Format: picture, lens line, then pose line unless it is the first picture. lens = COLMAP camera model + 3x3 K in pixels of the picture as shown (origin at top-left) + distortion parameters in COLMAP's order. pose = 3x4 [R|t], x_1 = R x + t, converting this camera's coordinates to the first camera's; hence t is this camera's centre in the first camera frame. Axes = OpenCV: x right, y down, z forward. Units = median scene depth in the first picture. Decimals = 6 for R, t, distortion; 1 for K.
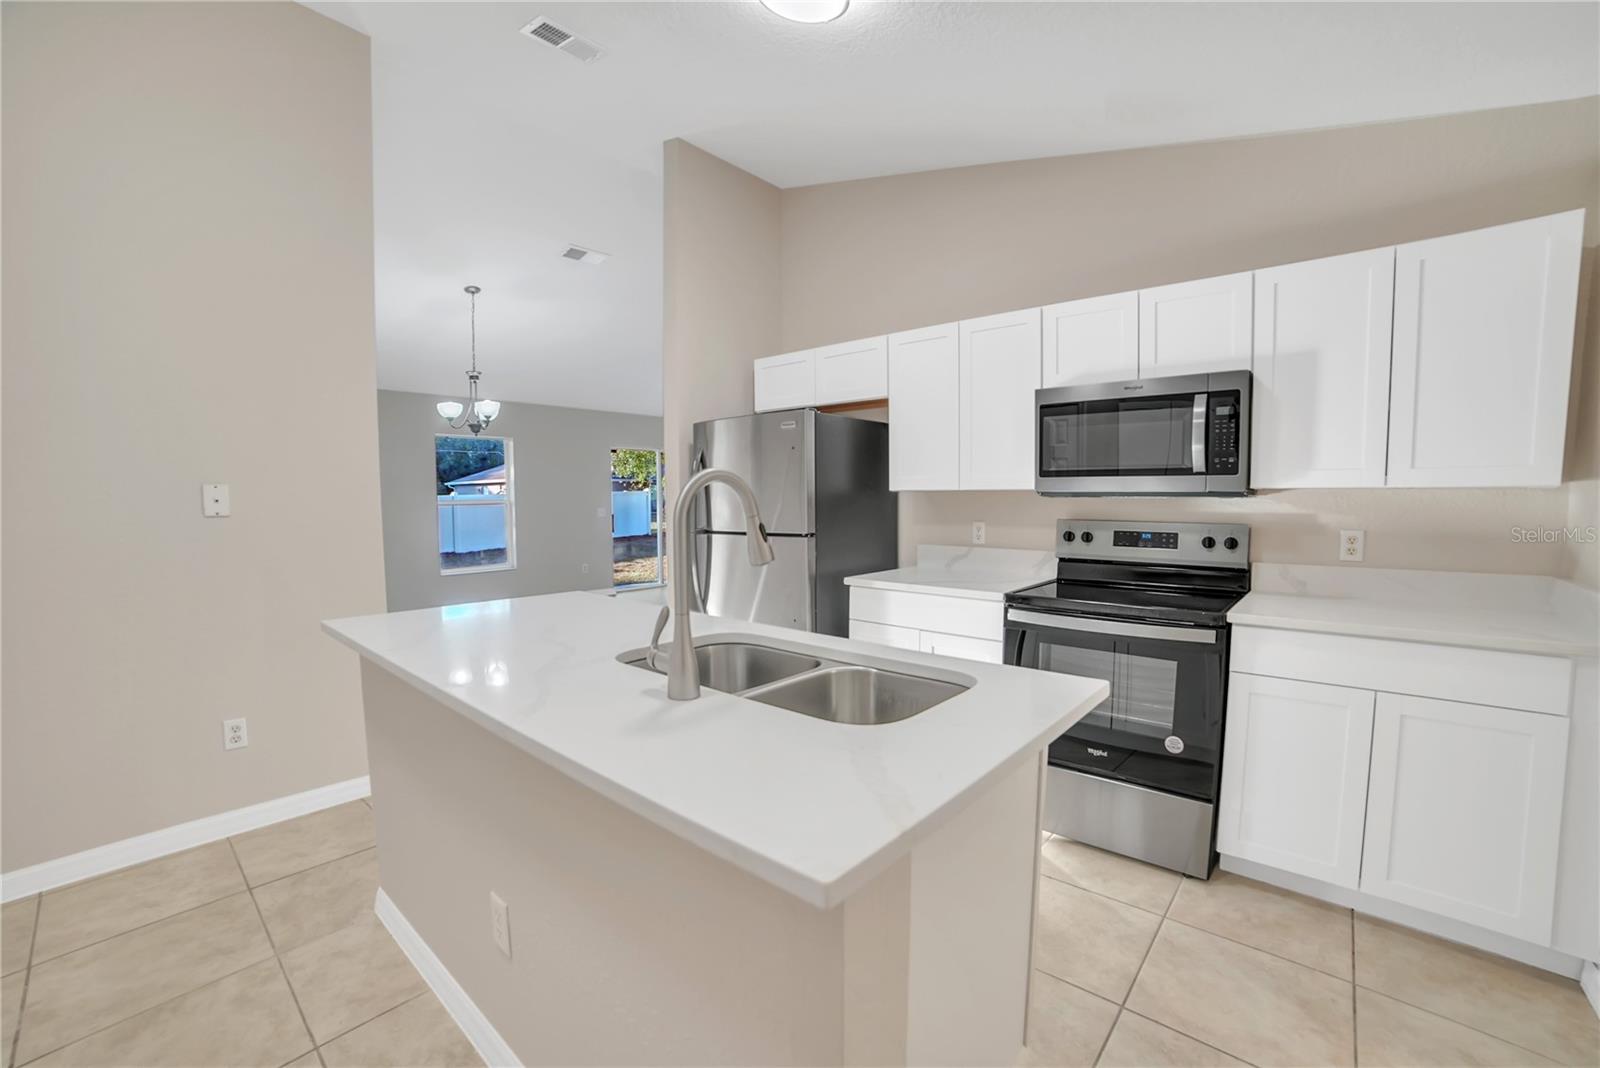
lens RADIAL K [[694.8, 0, 795.0], [0, 694.8, 535.3], [0, 0, 1]] dist [-0.109590, 0.046920]
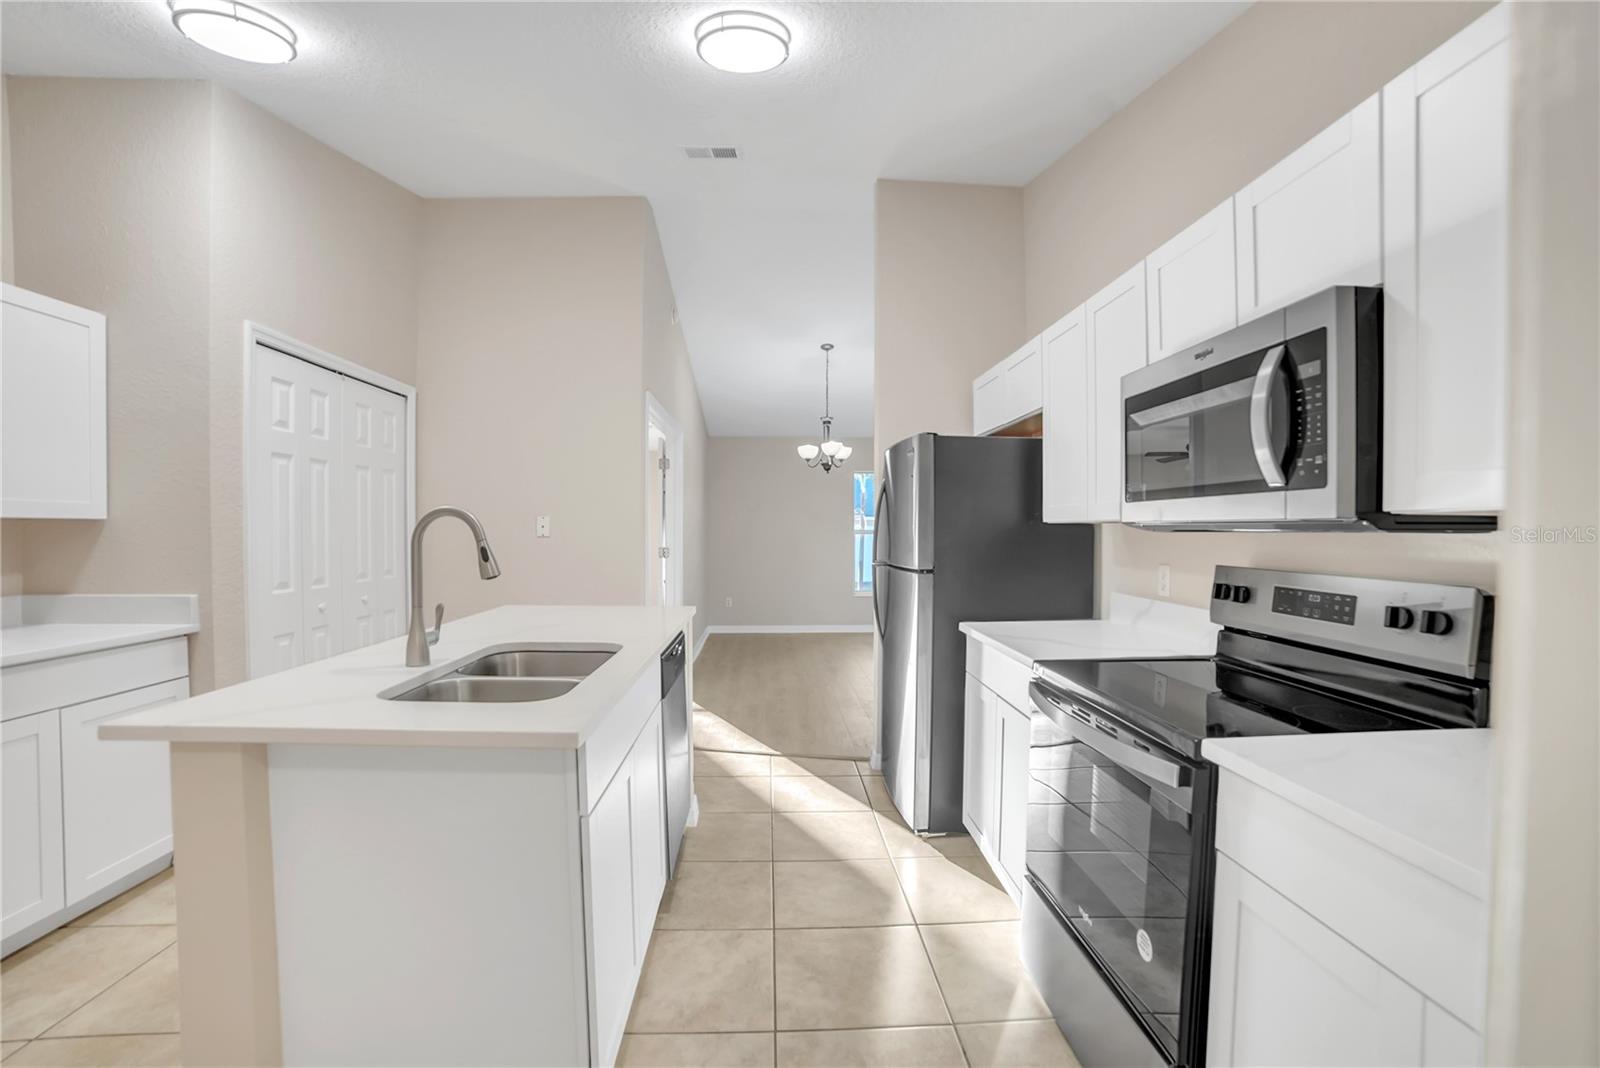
lens RADIAL K [[694.8, 0, 795.0], [0, 694.8, 535.3], [0, 0, 1]] dist [-0.109590, 0.046920]
pose [[0.701908, 0.014239, -0.712125, 0.612091], [-0.048854, 0.998408, -0.028190, -0.015288], [0.710590, 0.054577, 0.701487, 0.284051]]
